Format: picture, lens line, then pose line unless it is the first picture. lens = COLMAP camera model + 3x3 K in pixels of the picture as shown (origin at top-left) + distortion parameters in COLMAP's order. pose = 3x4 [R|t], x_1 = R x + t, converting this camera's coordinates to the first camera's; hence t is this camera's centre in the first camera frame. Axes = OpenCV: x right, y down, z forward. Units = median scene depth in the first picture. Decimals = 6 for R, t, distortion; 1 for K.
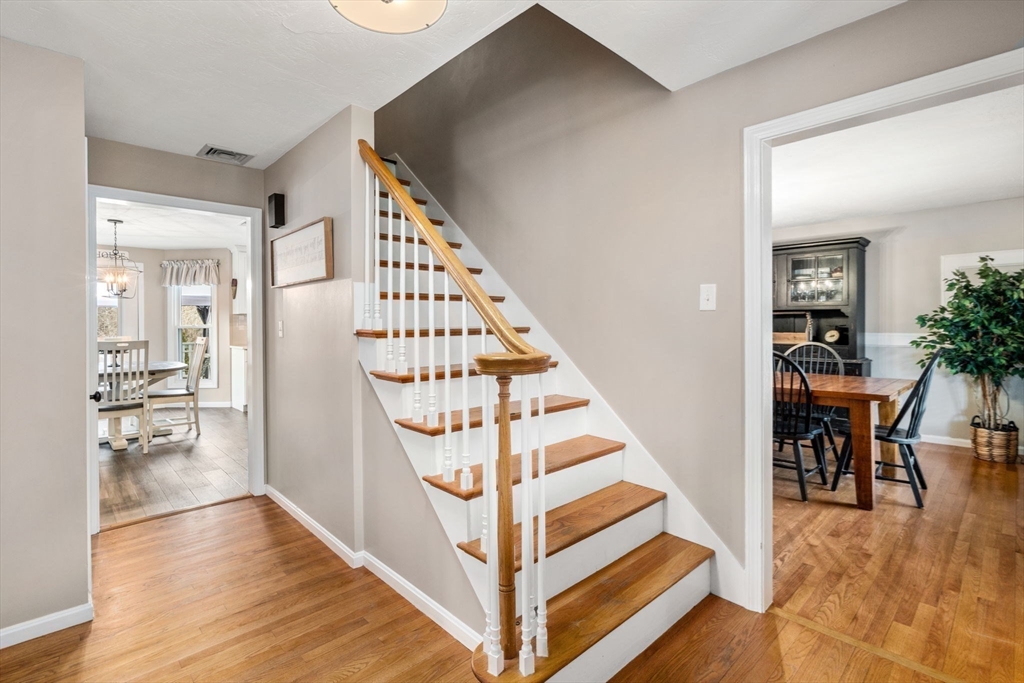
lens RADIAL K [[477.7, 0, 507.2], [0, 477.7, 327.3], [0, 0, 1]] dist [-0.003747, 0.002641]
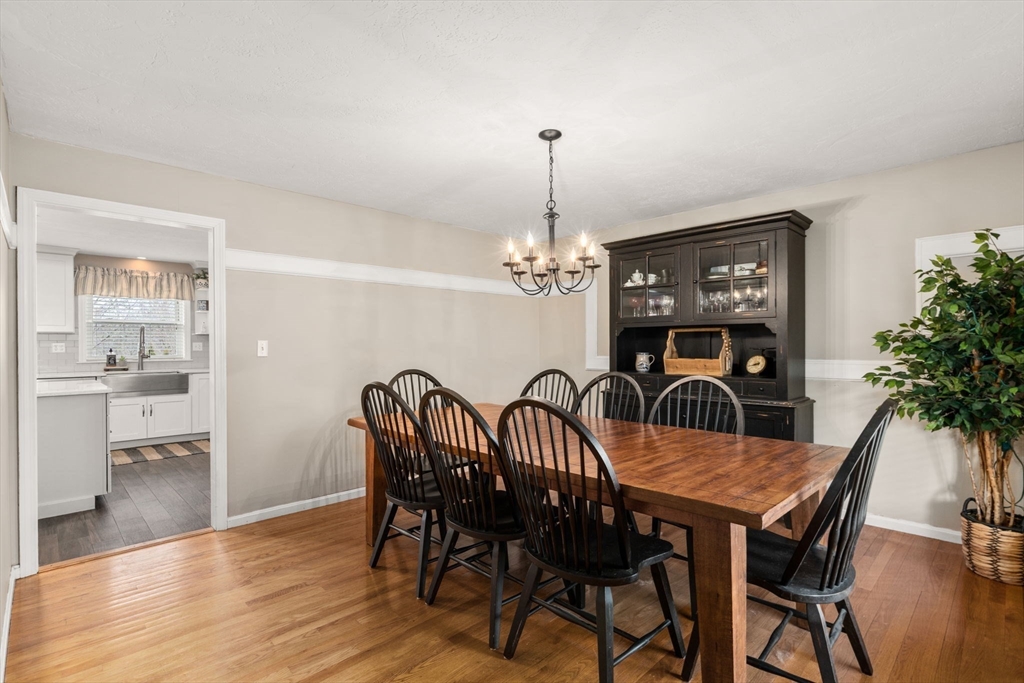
lens RADIAL K [[477.7, 0, 512.7], [0, 477.7, 349.0], [0, 0, 1]] dist [-0.003747, 0.002641]
pose [[0.999967, -0.002704, 0.007711, 0.400613], [0.002703, 0.999996, 0.000205, -0.004644], [-0.007711, -0.000184, 0.999970, 0.401813]]
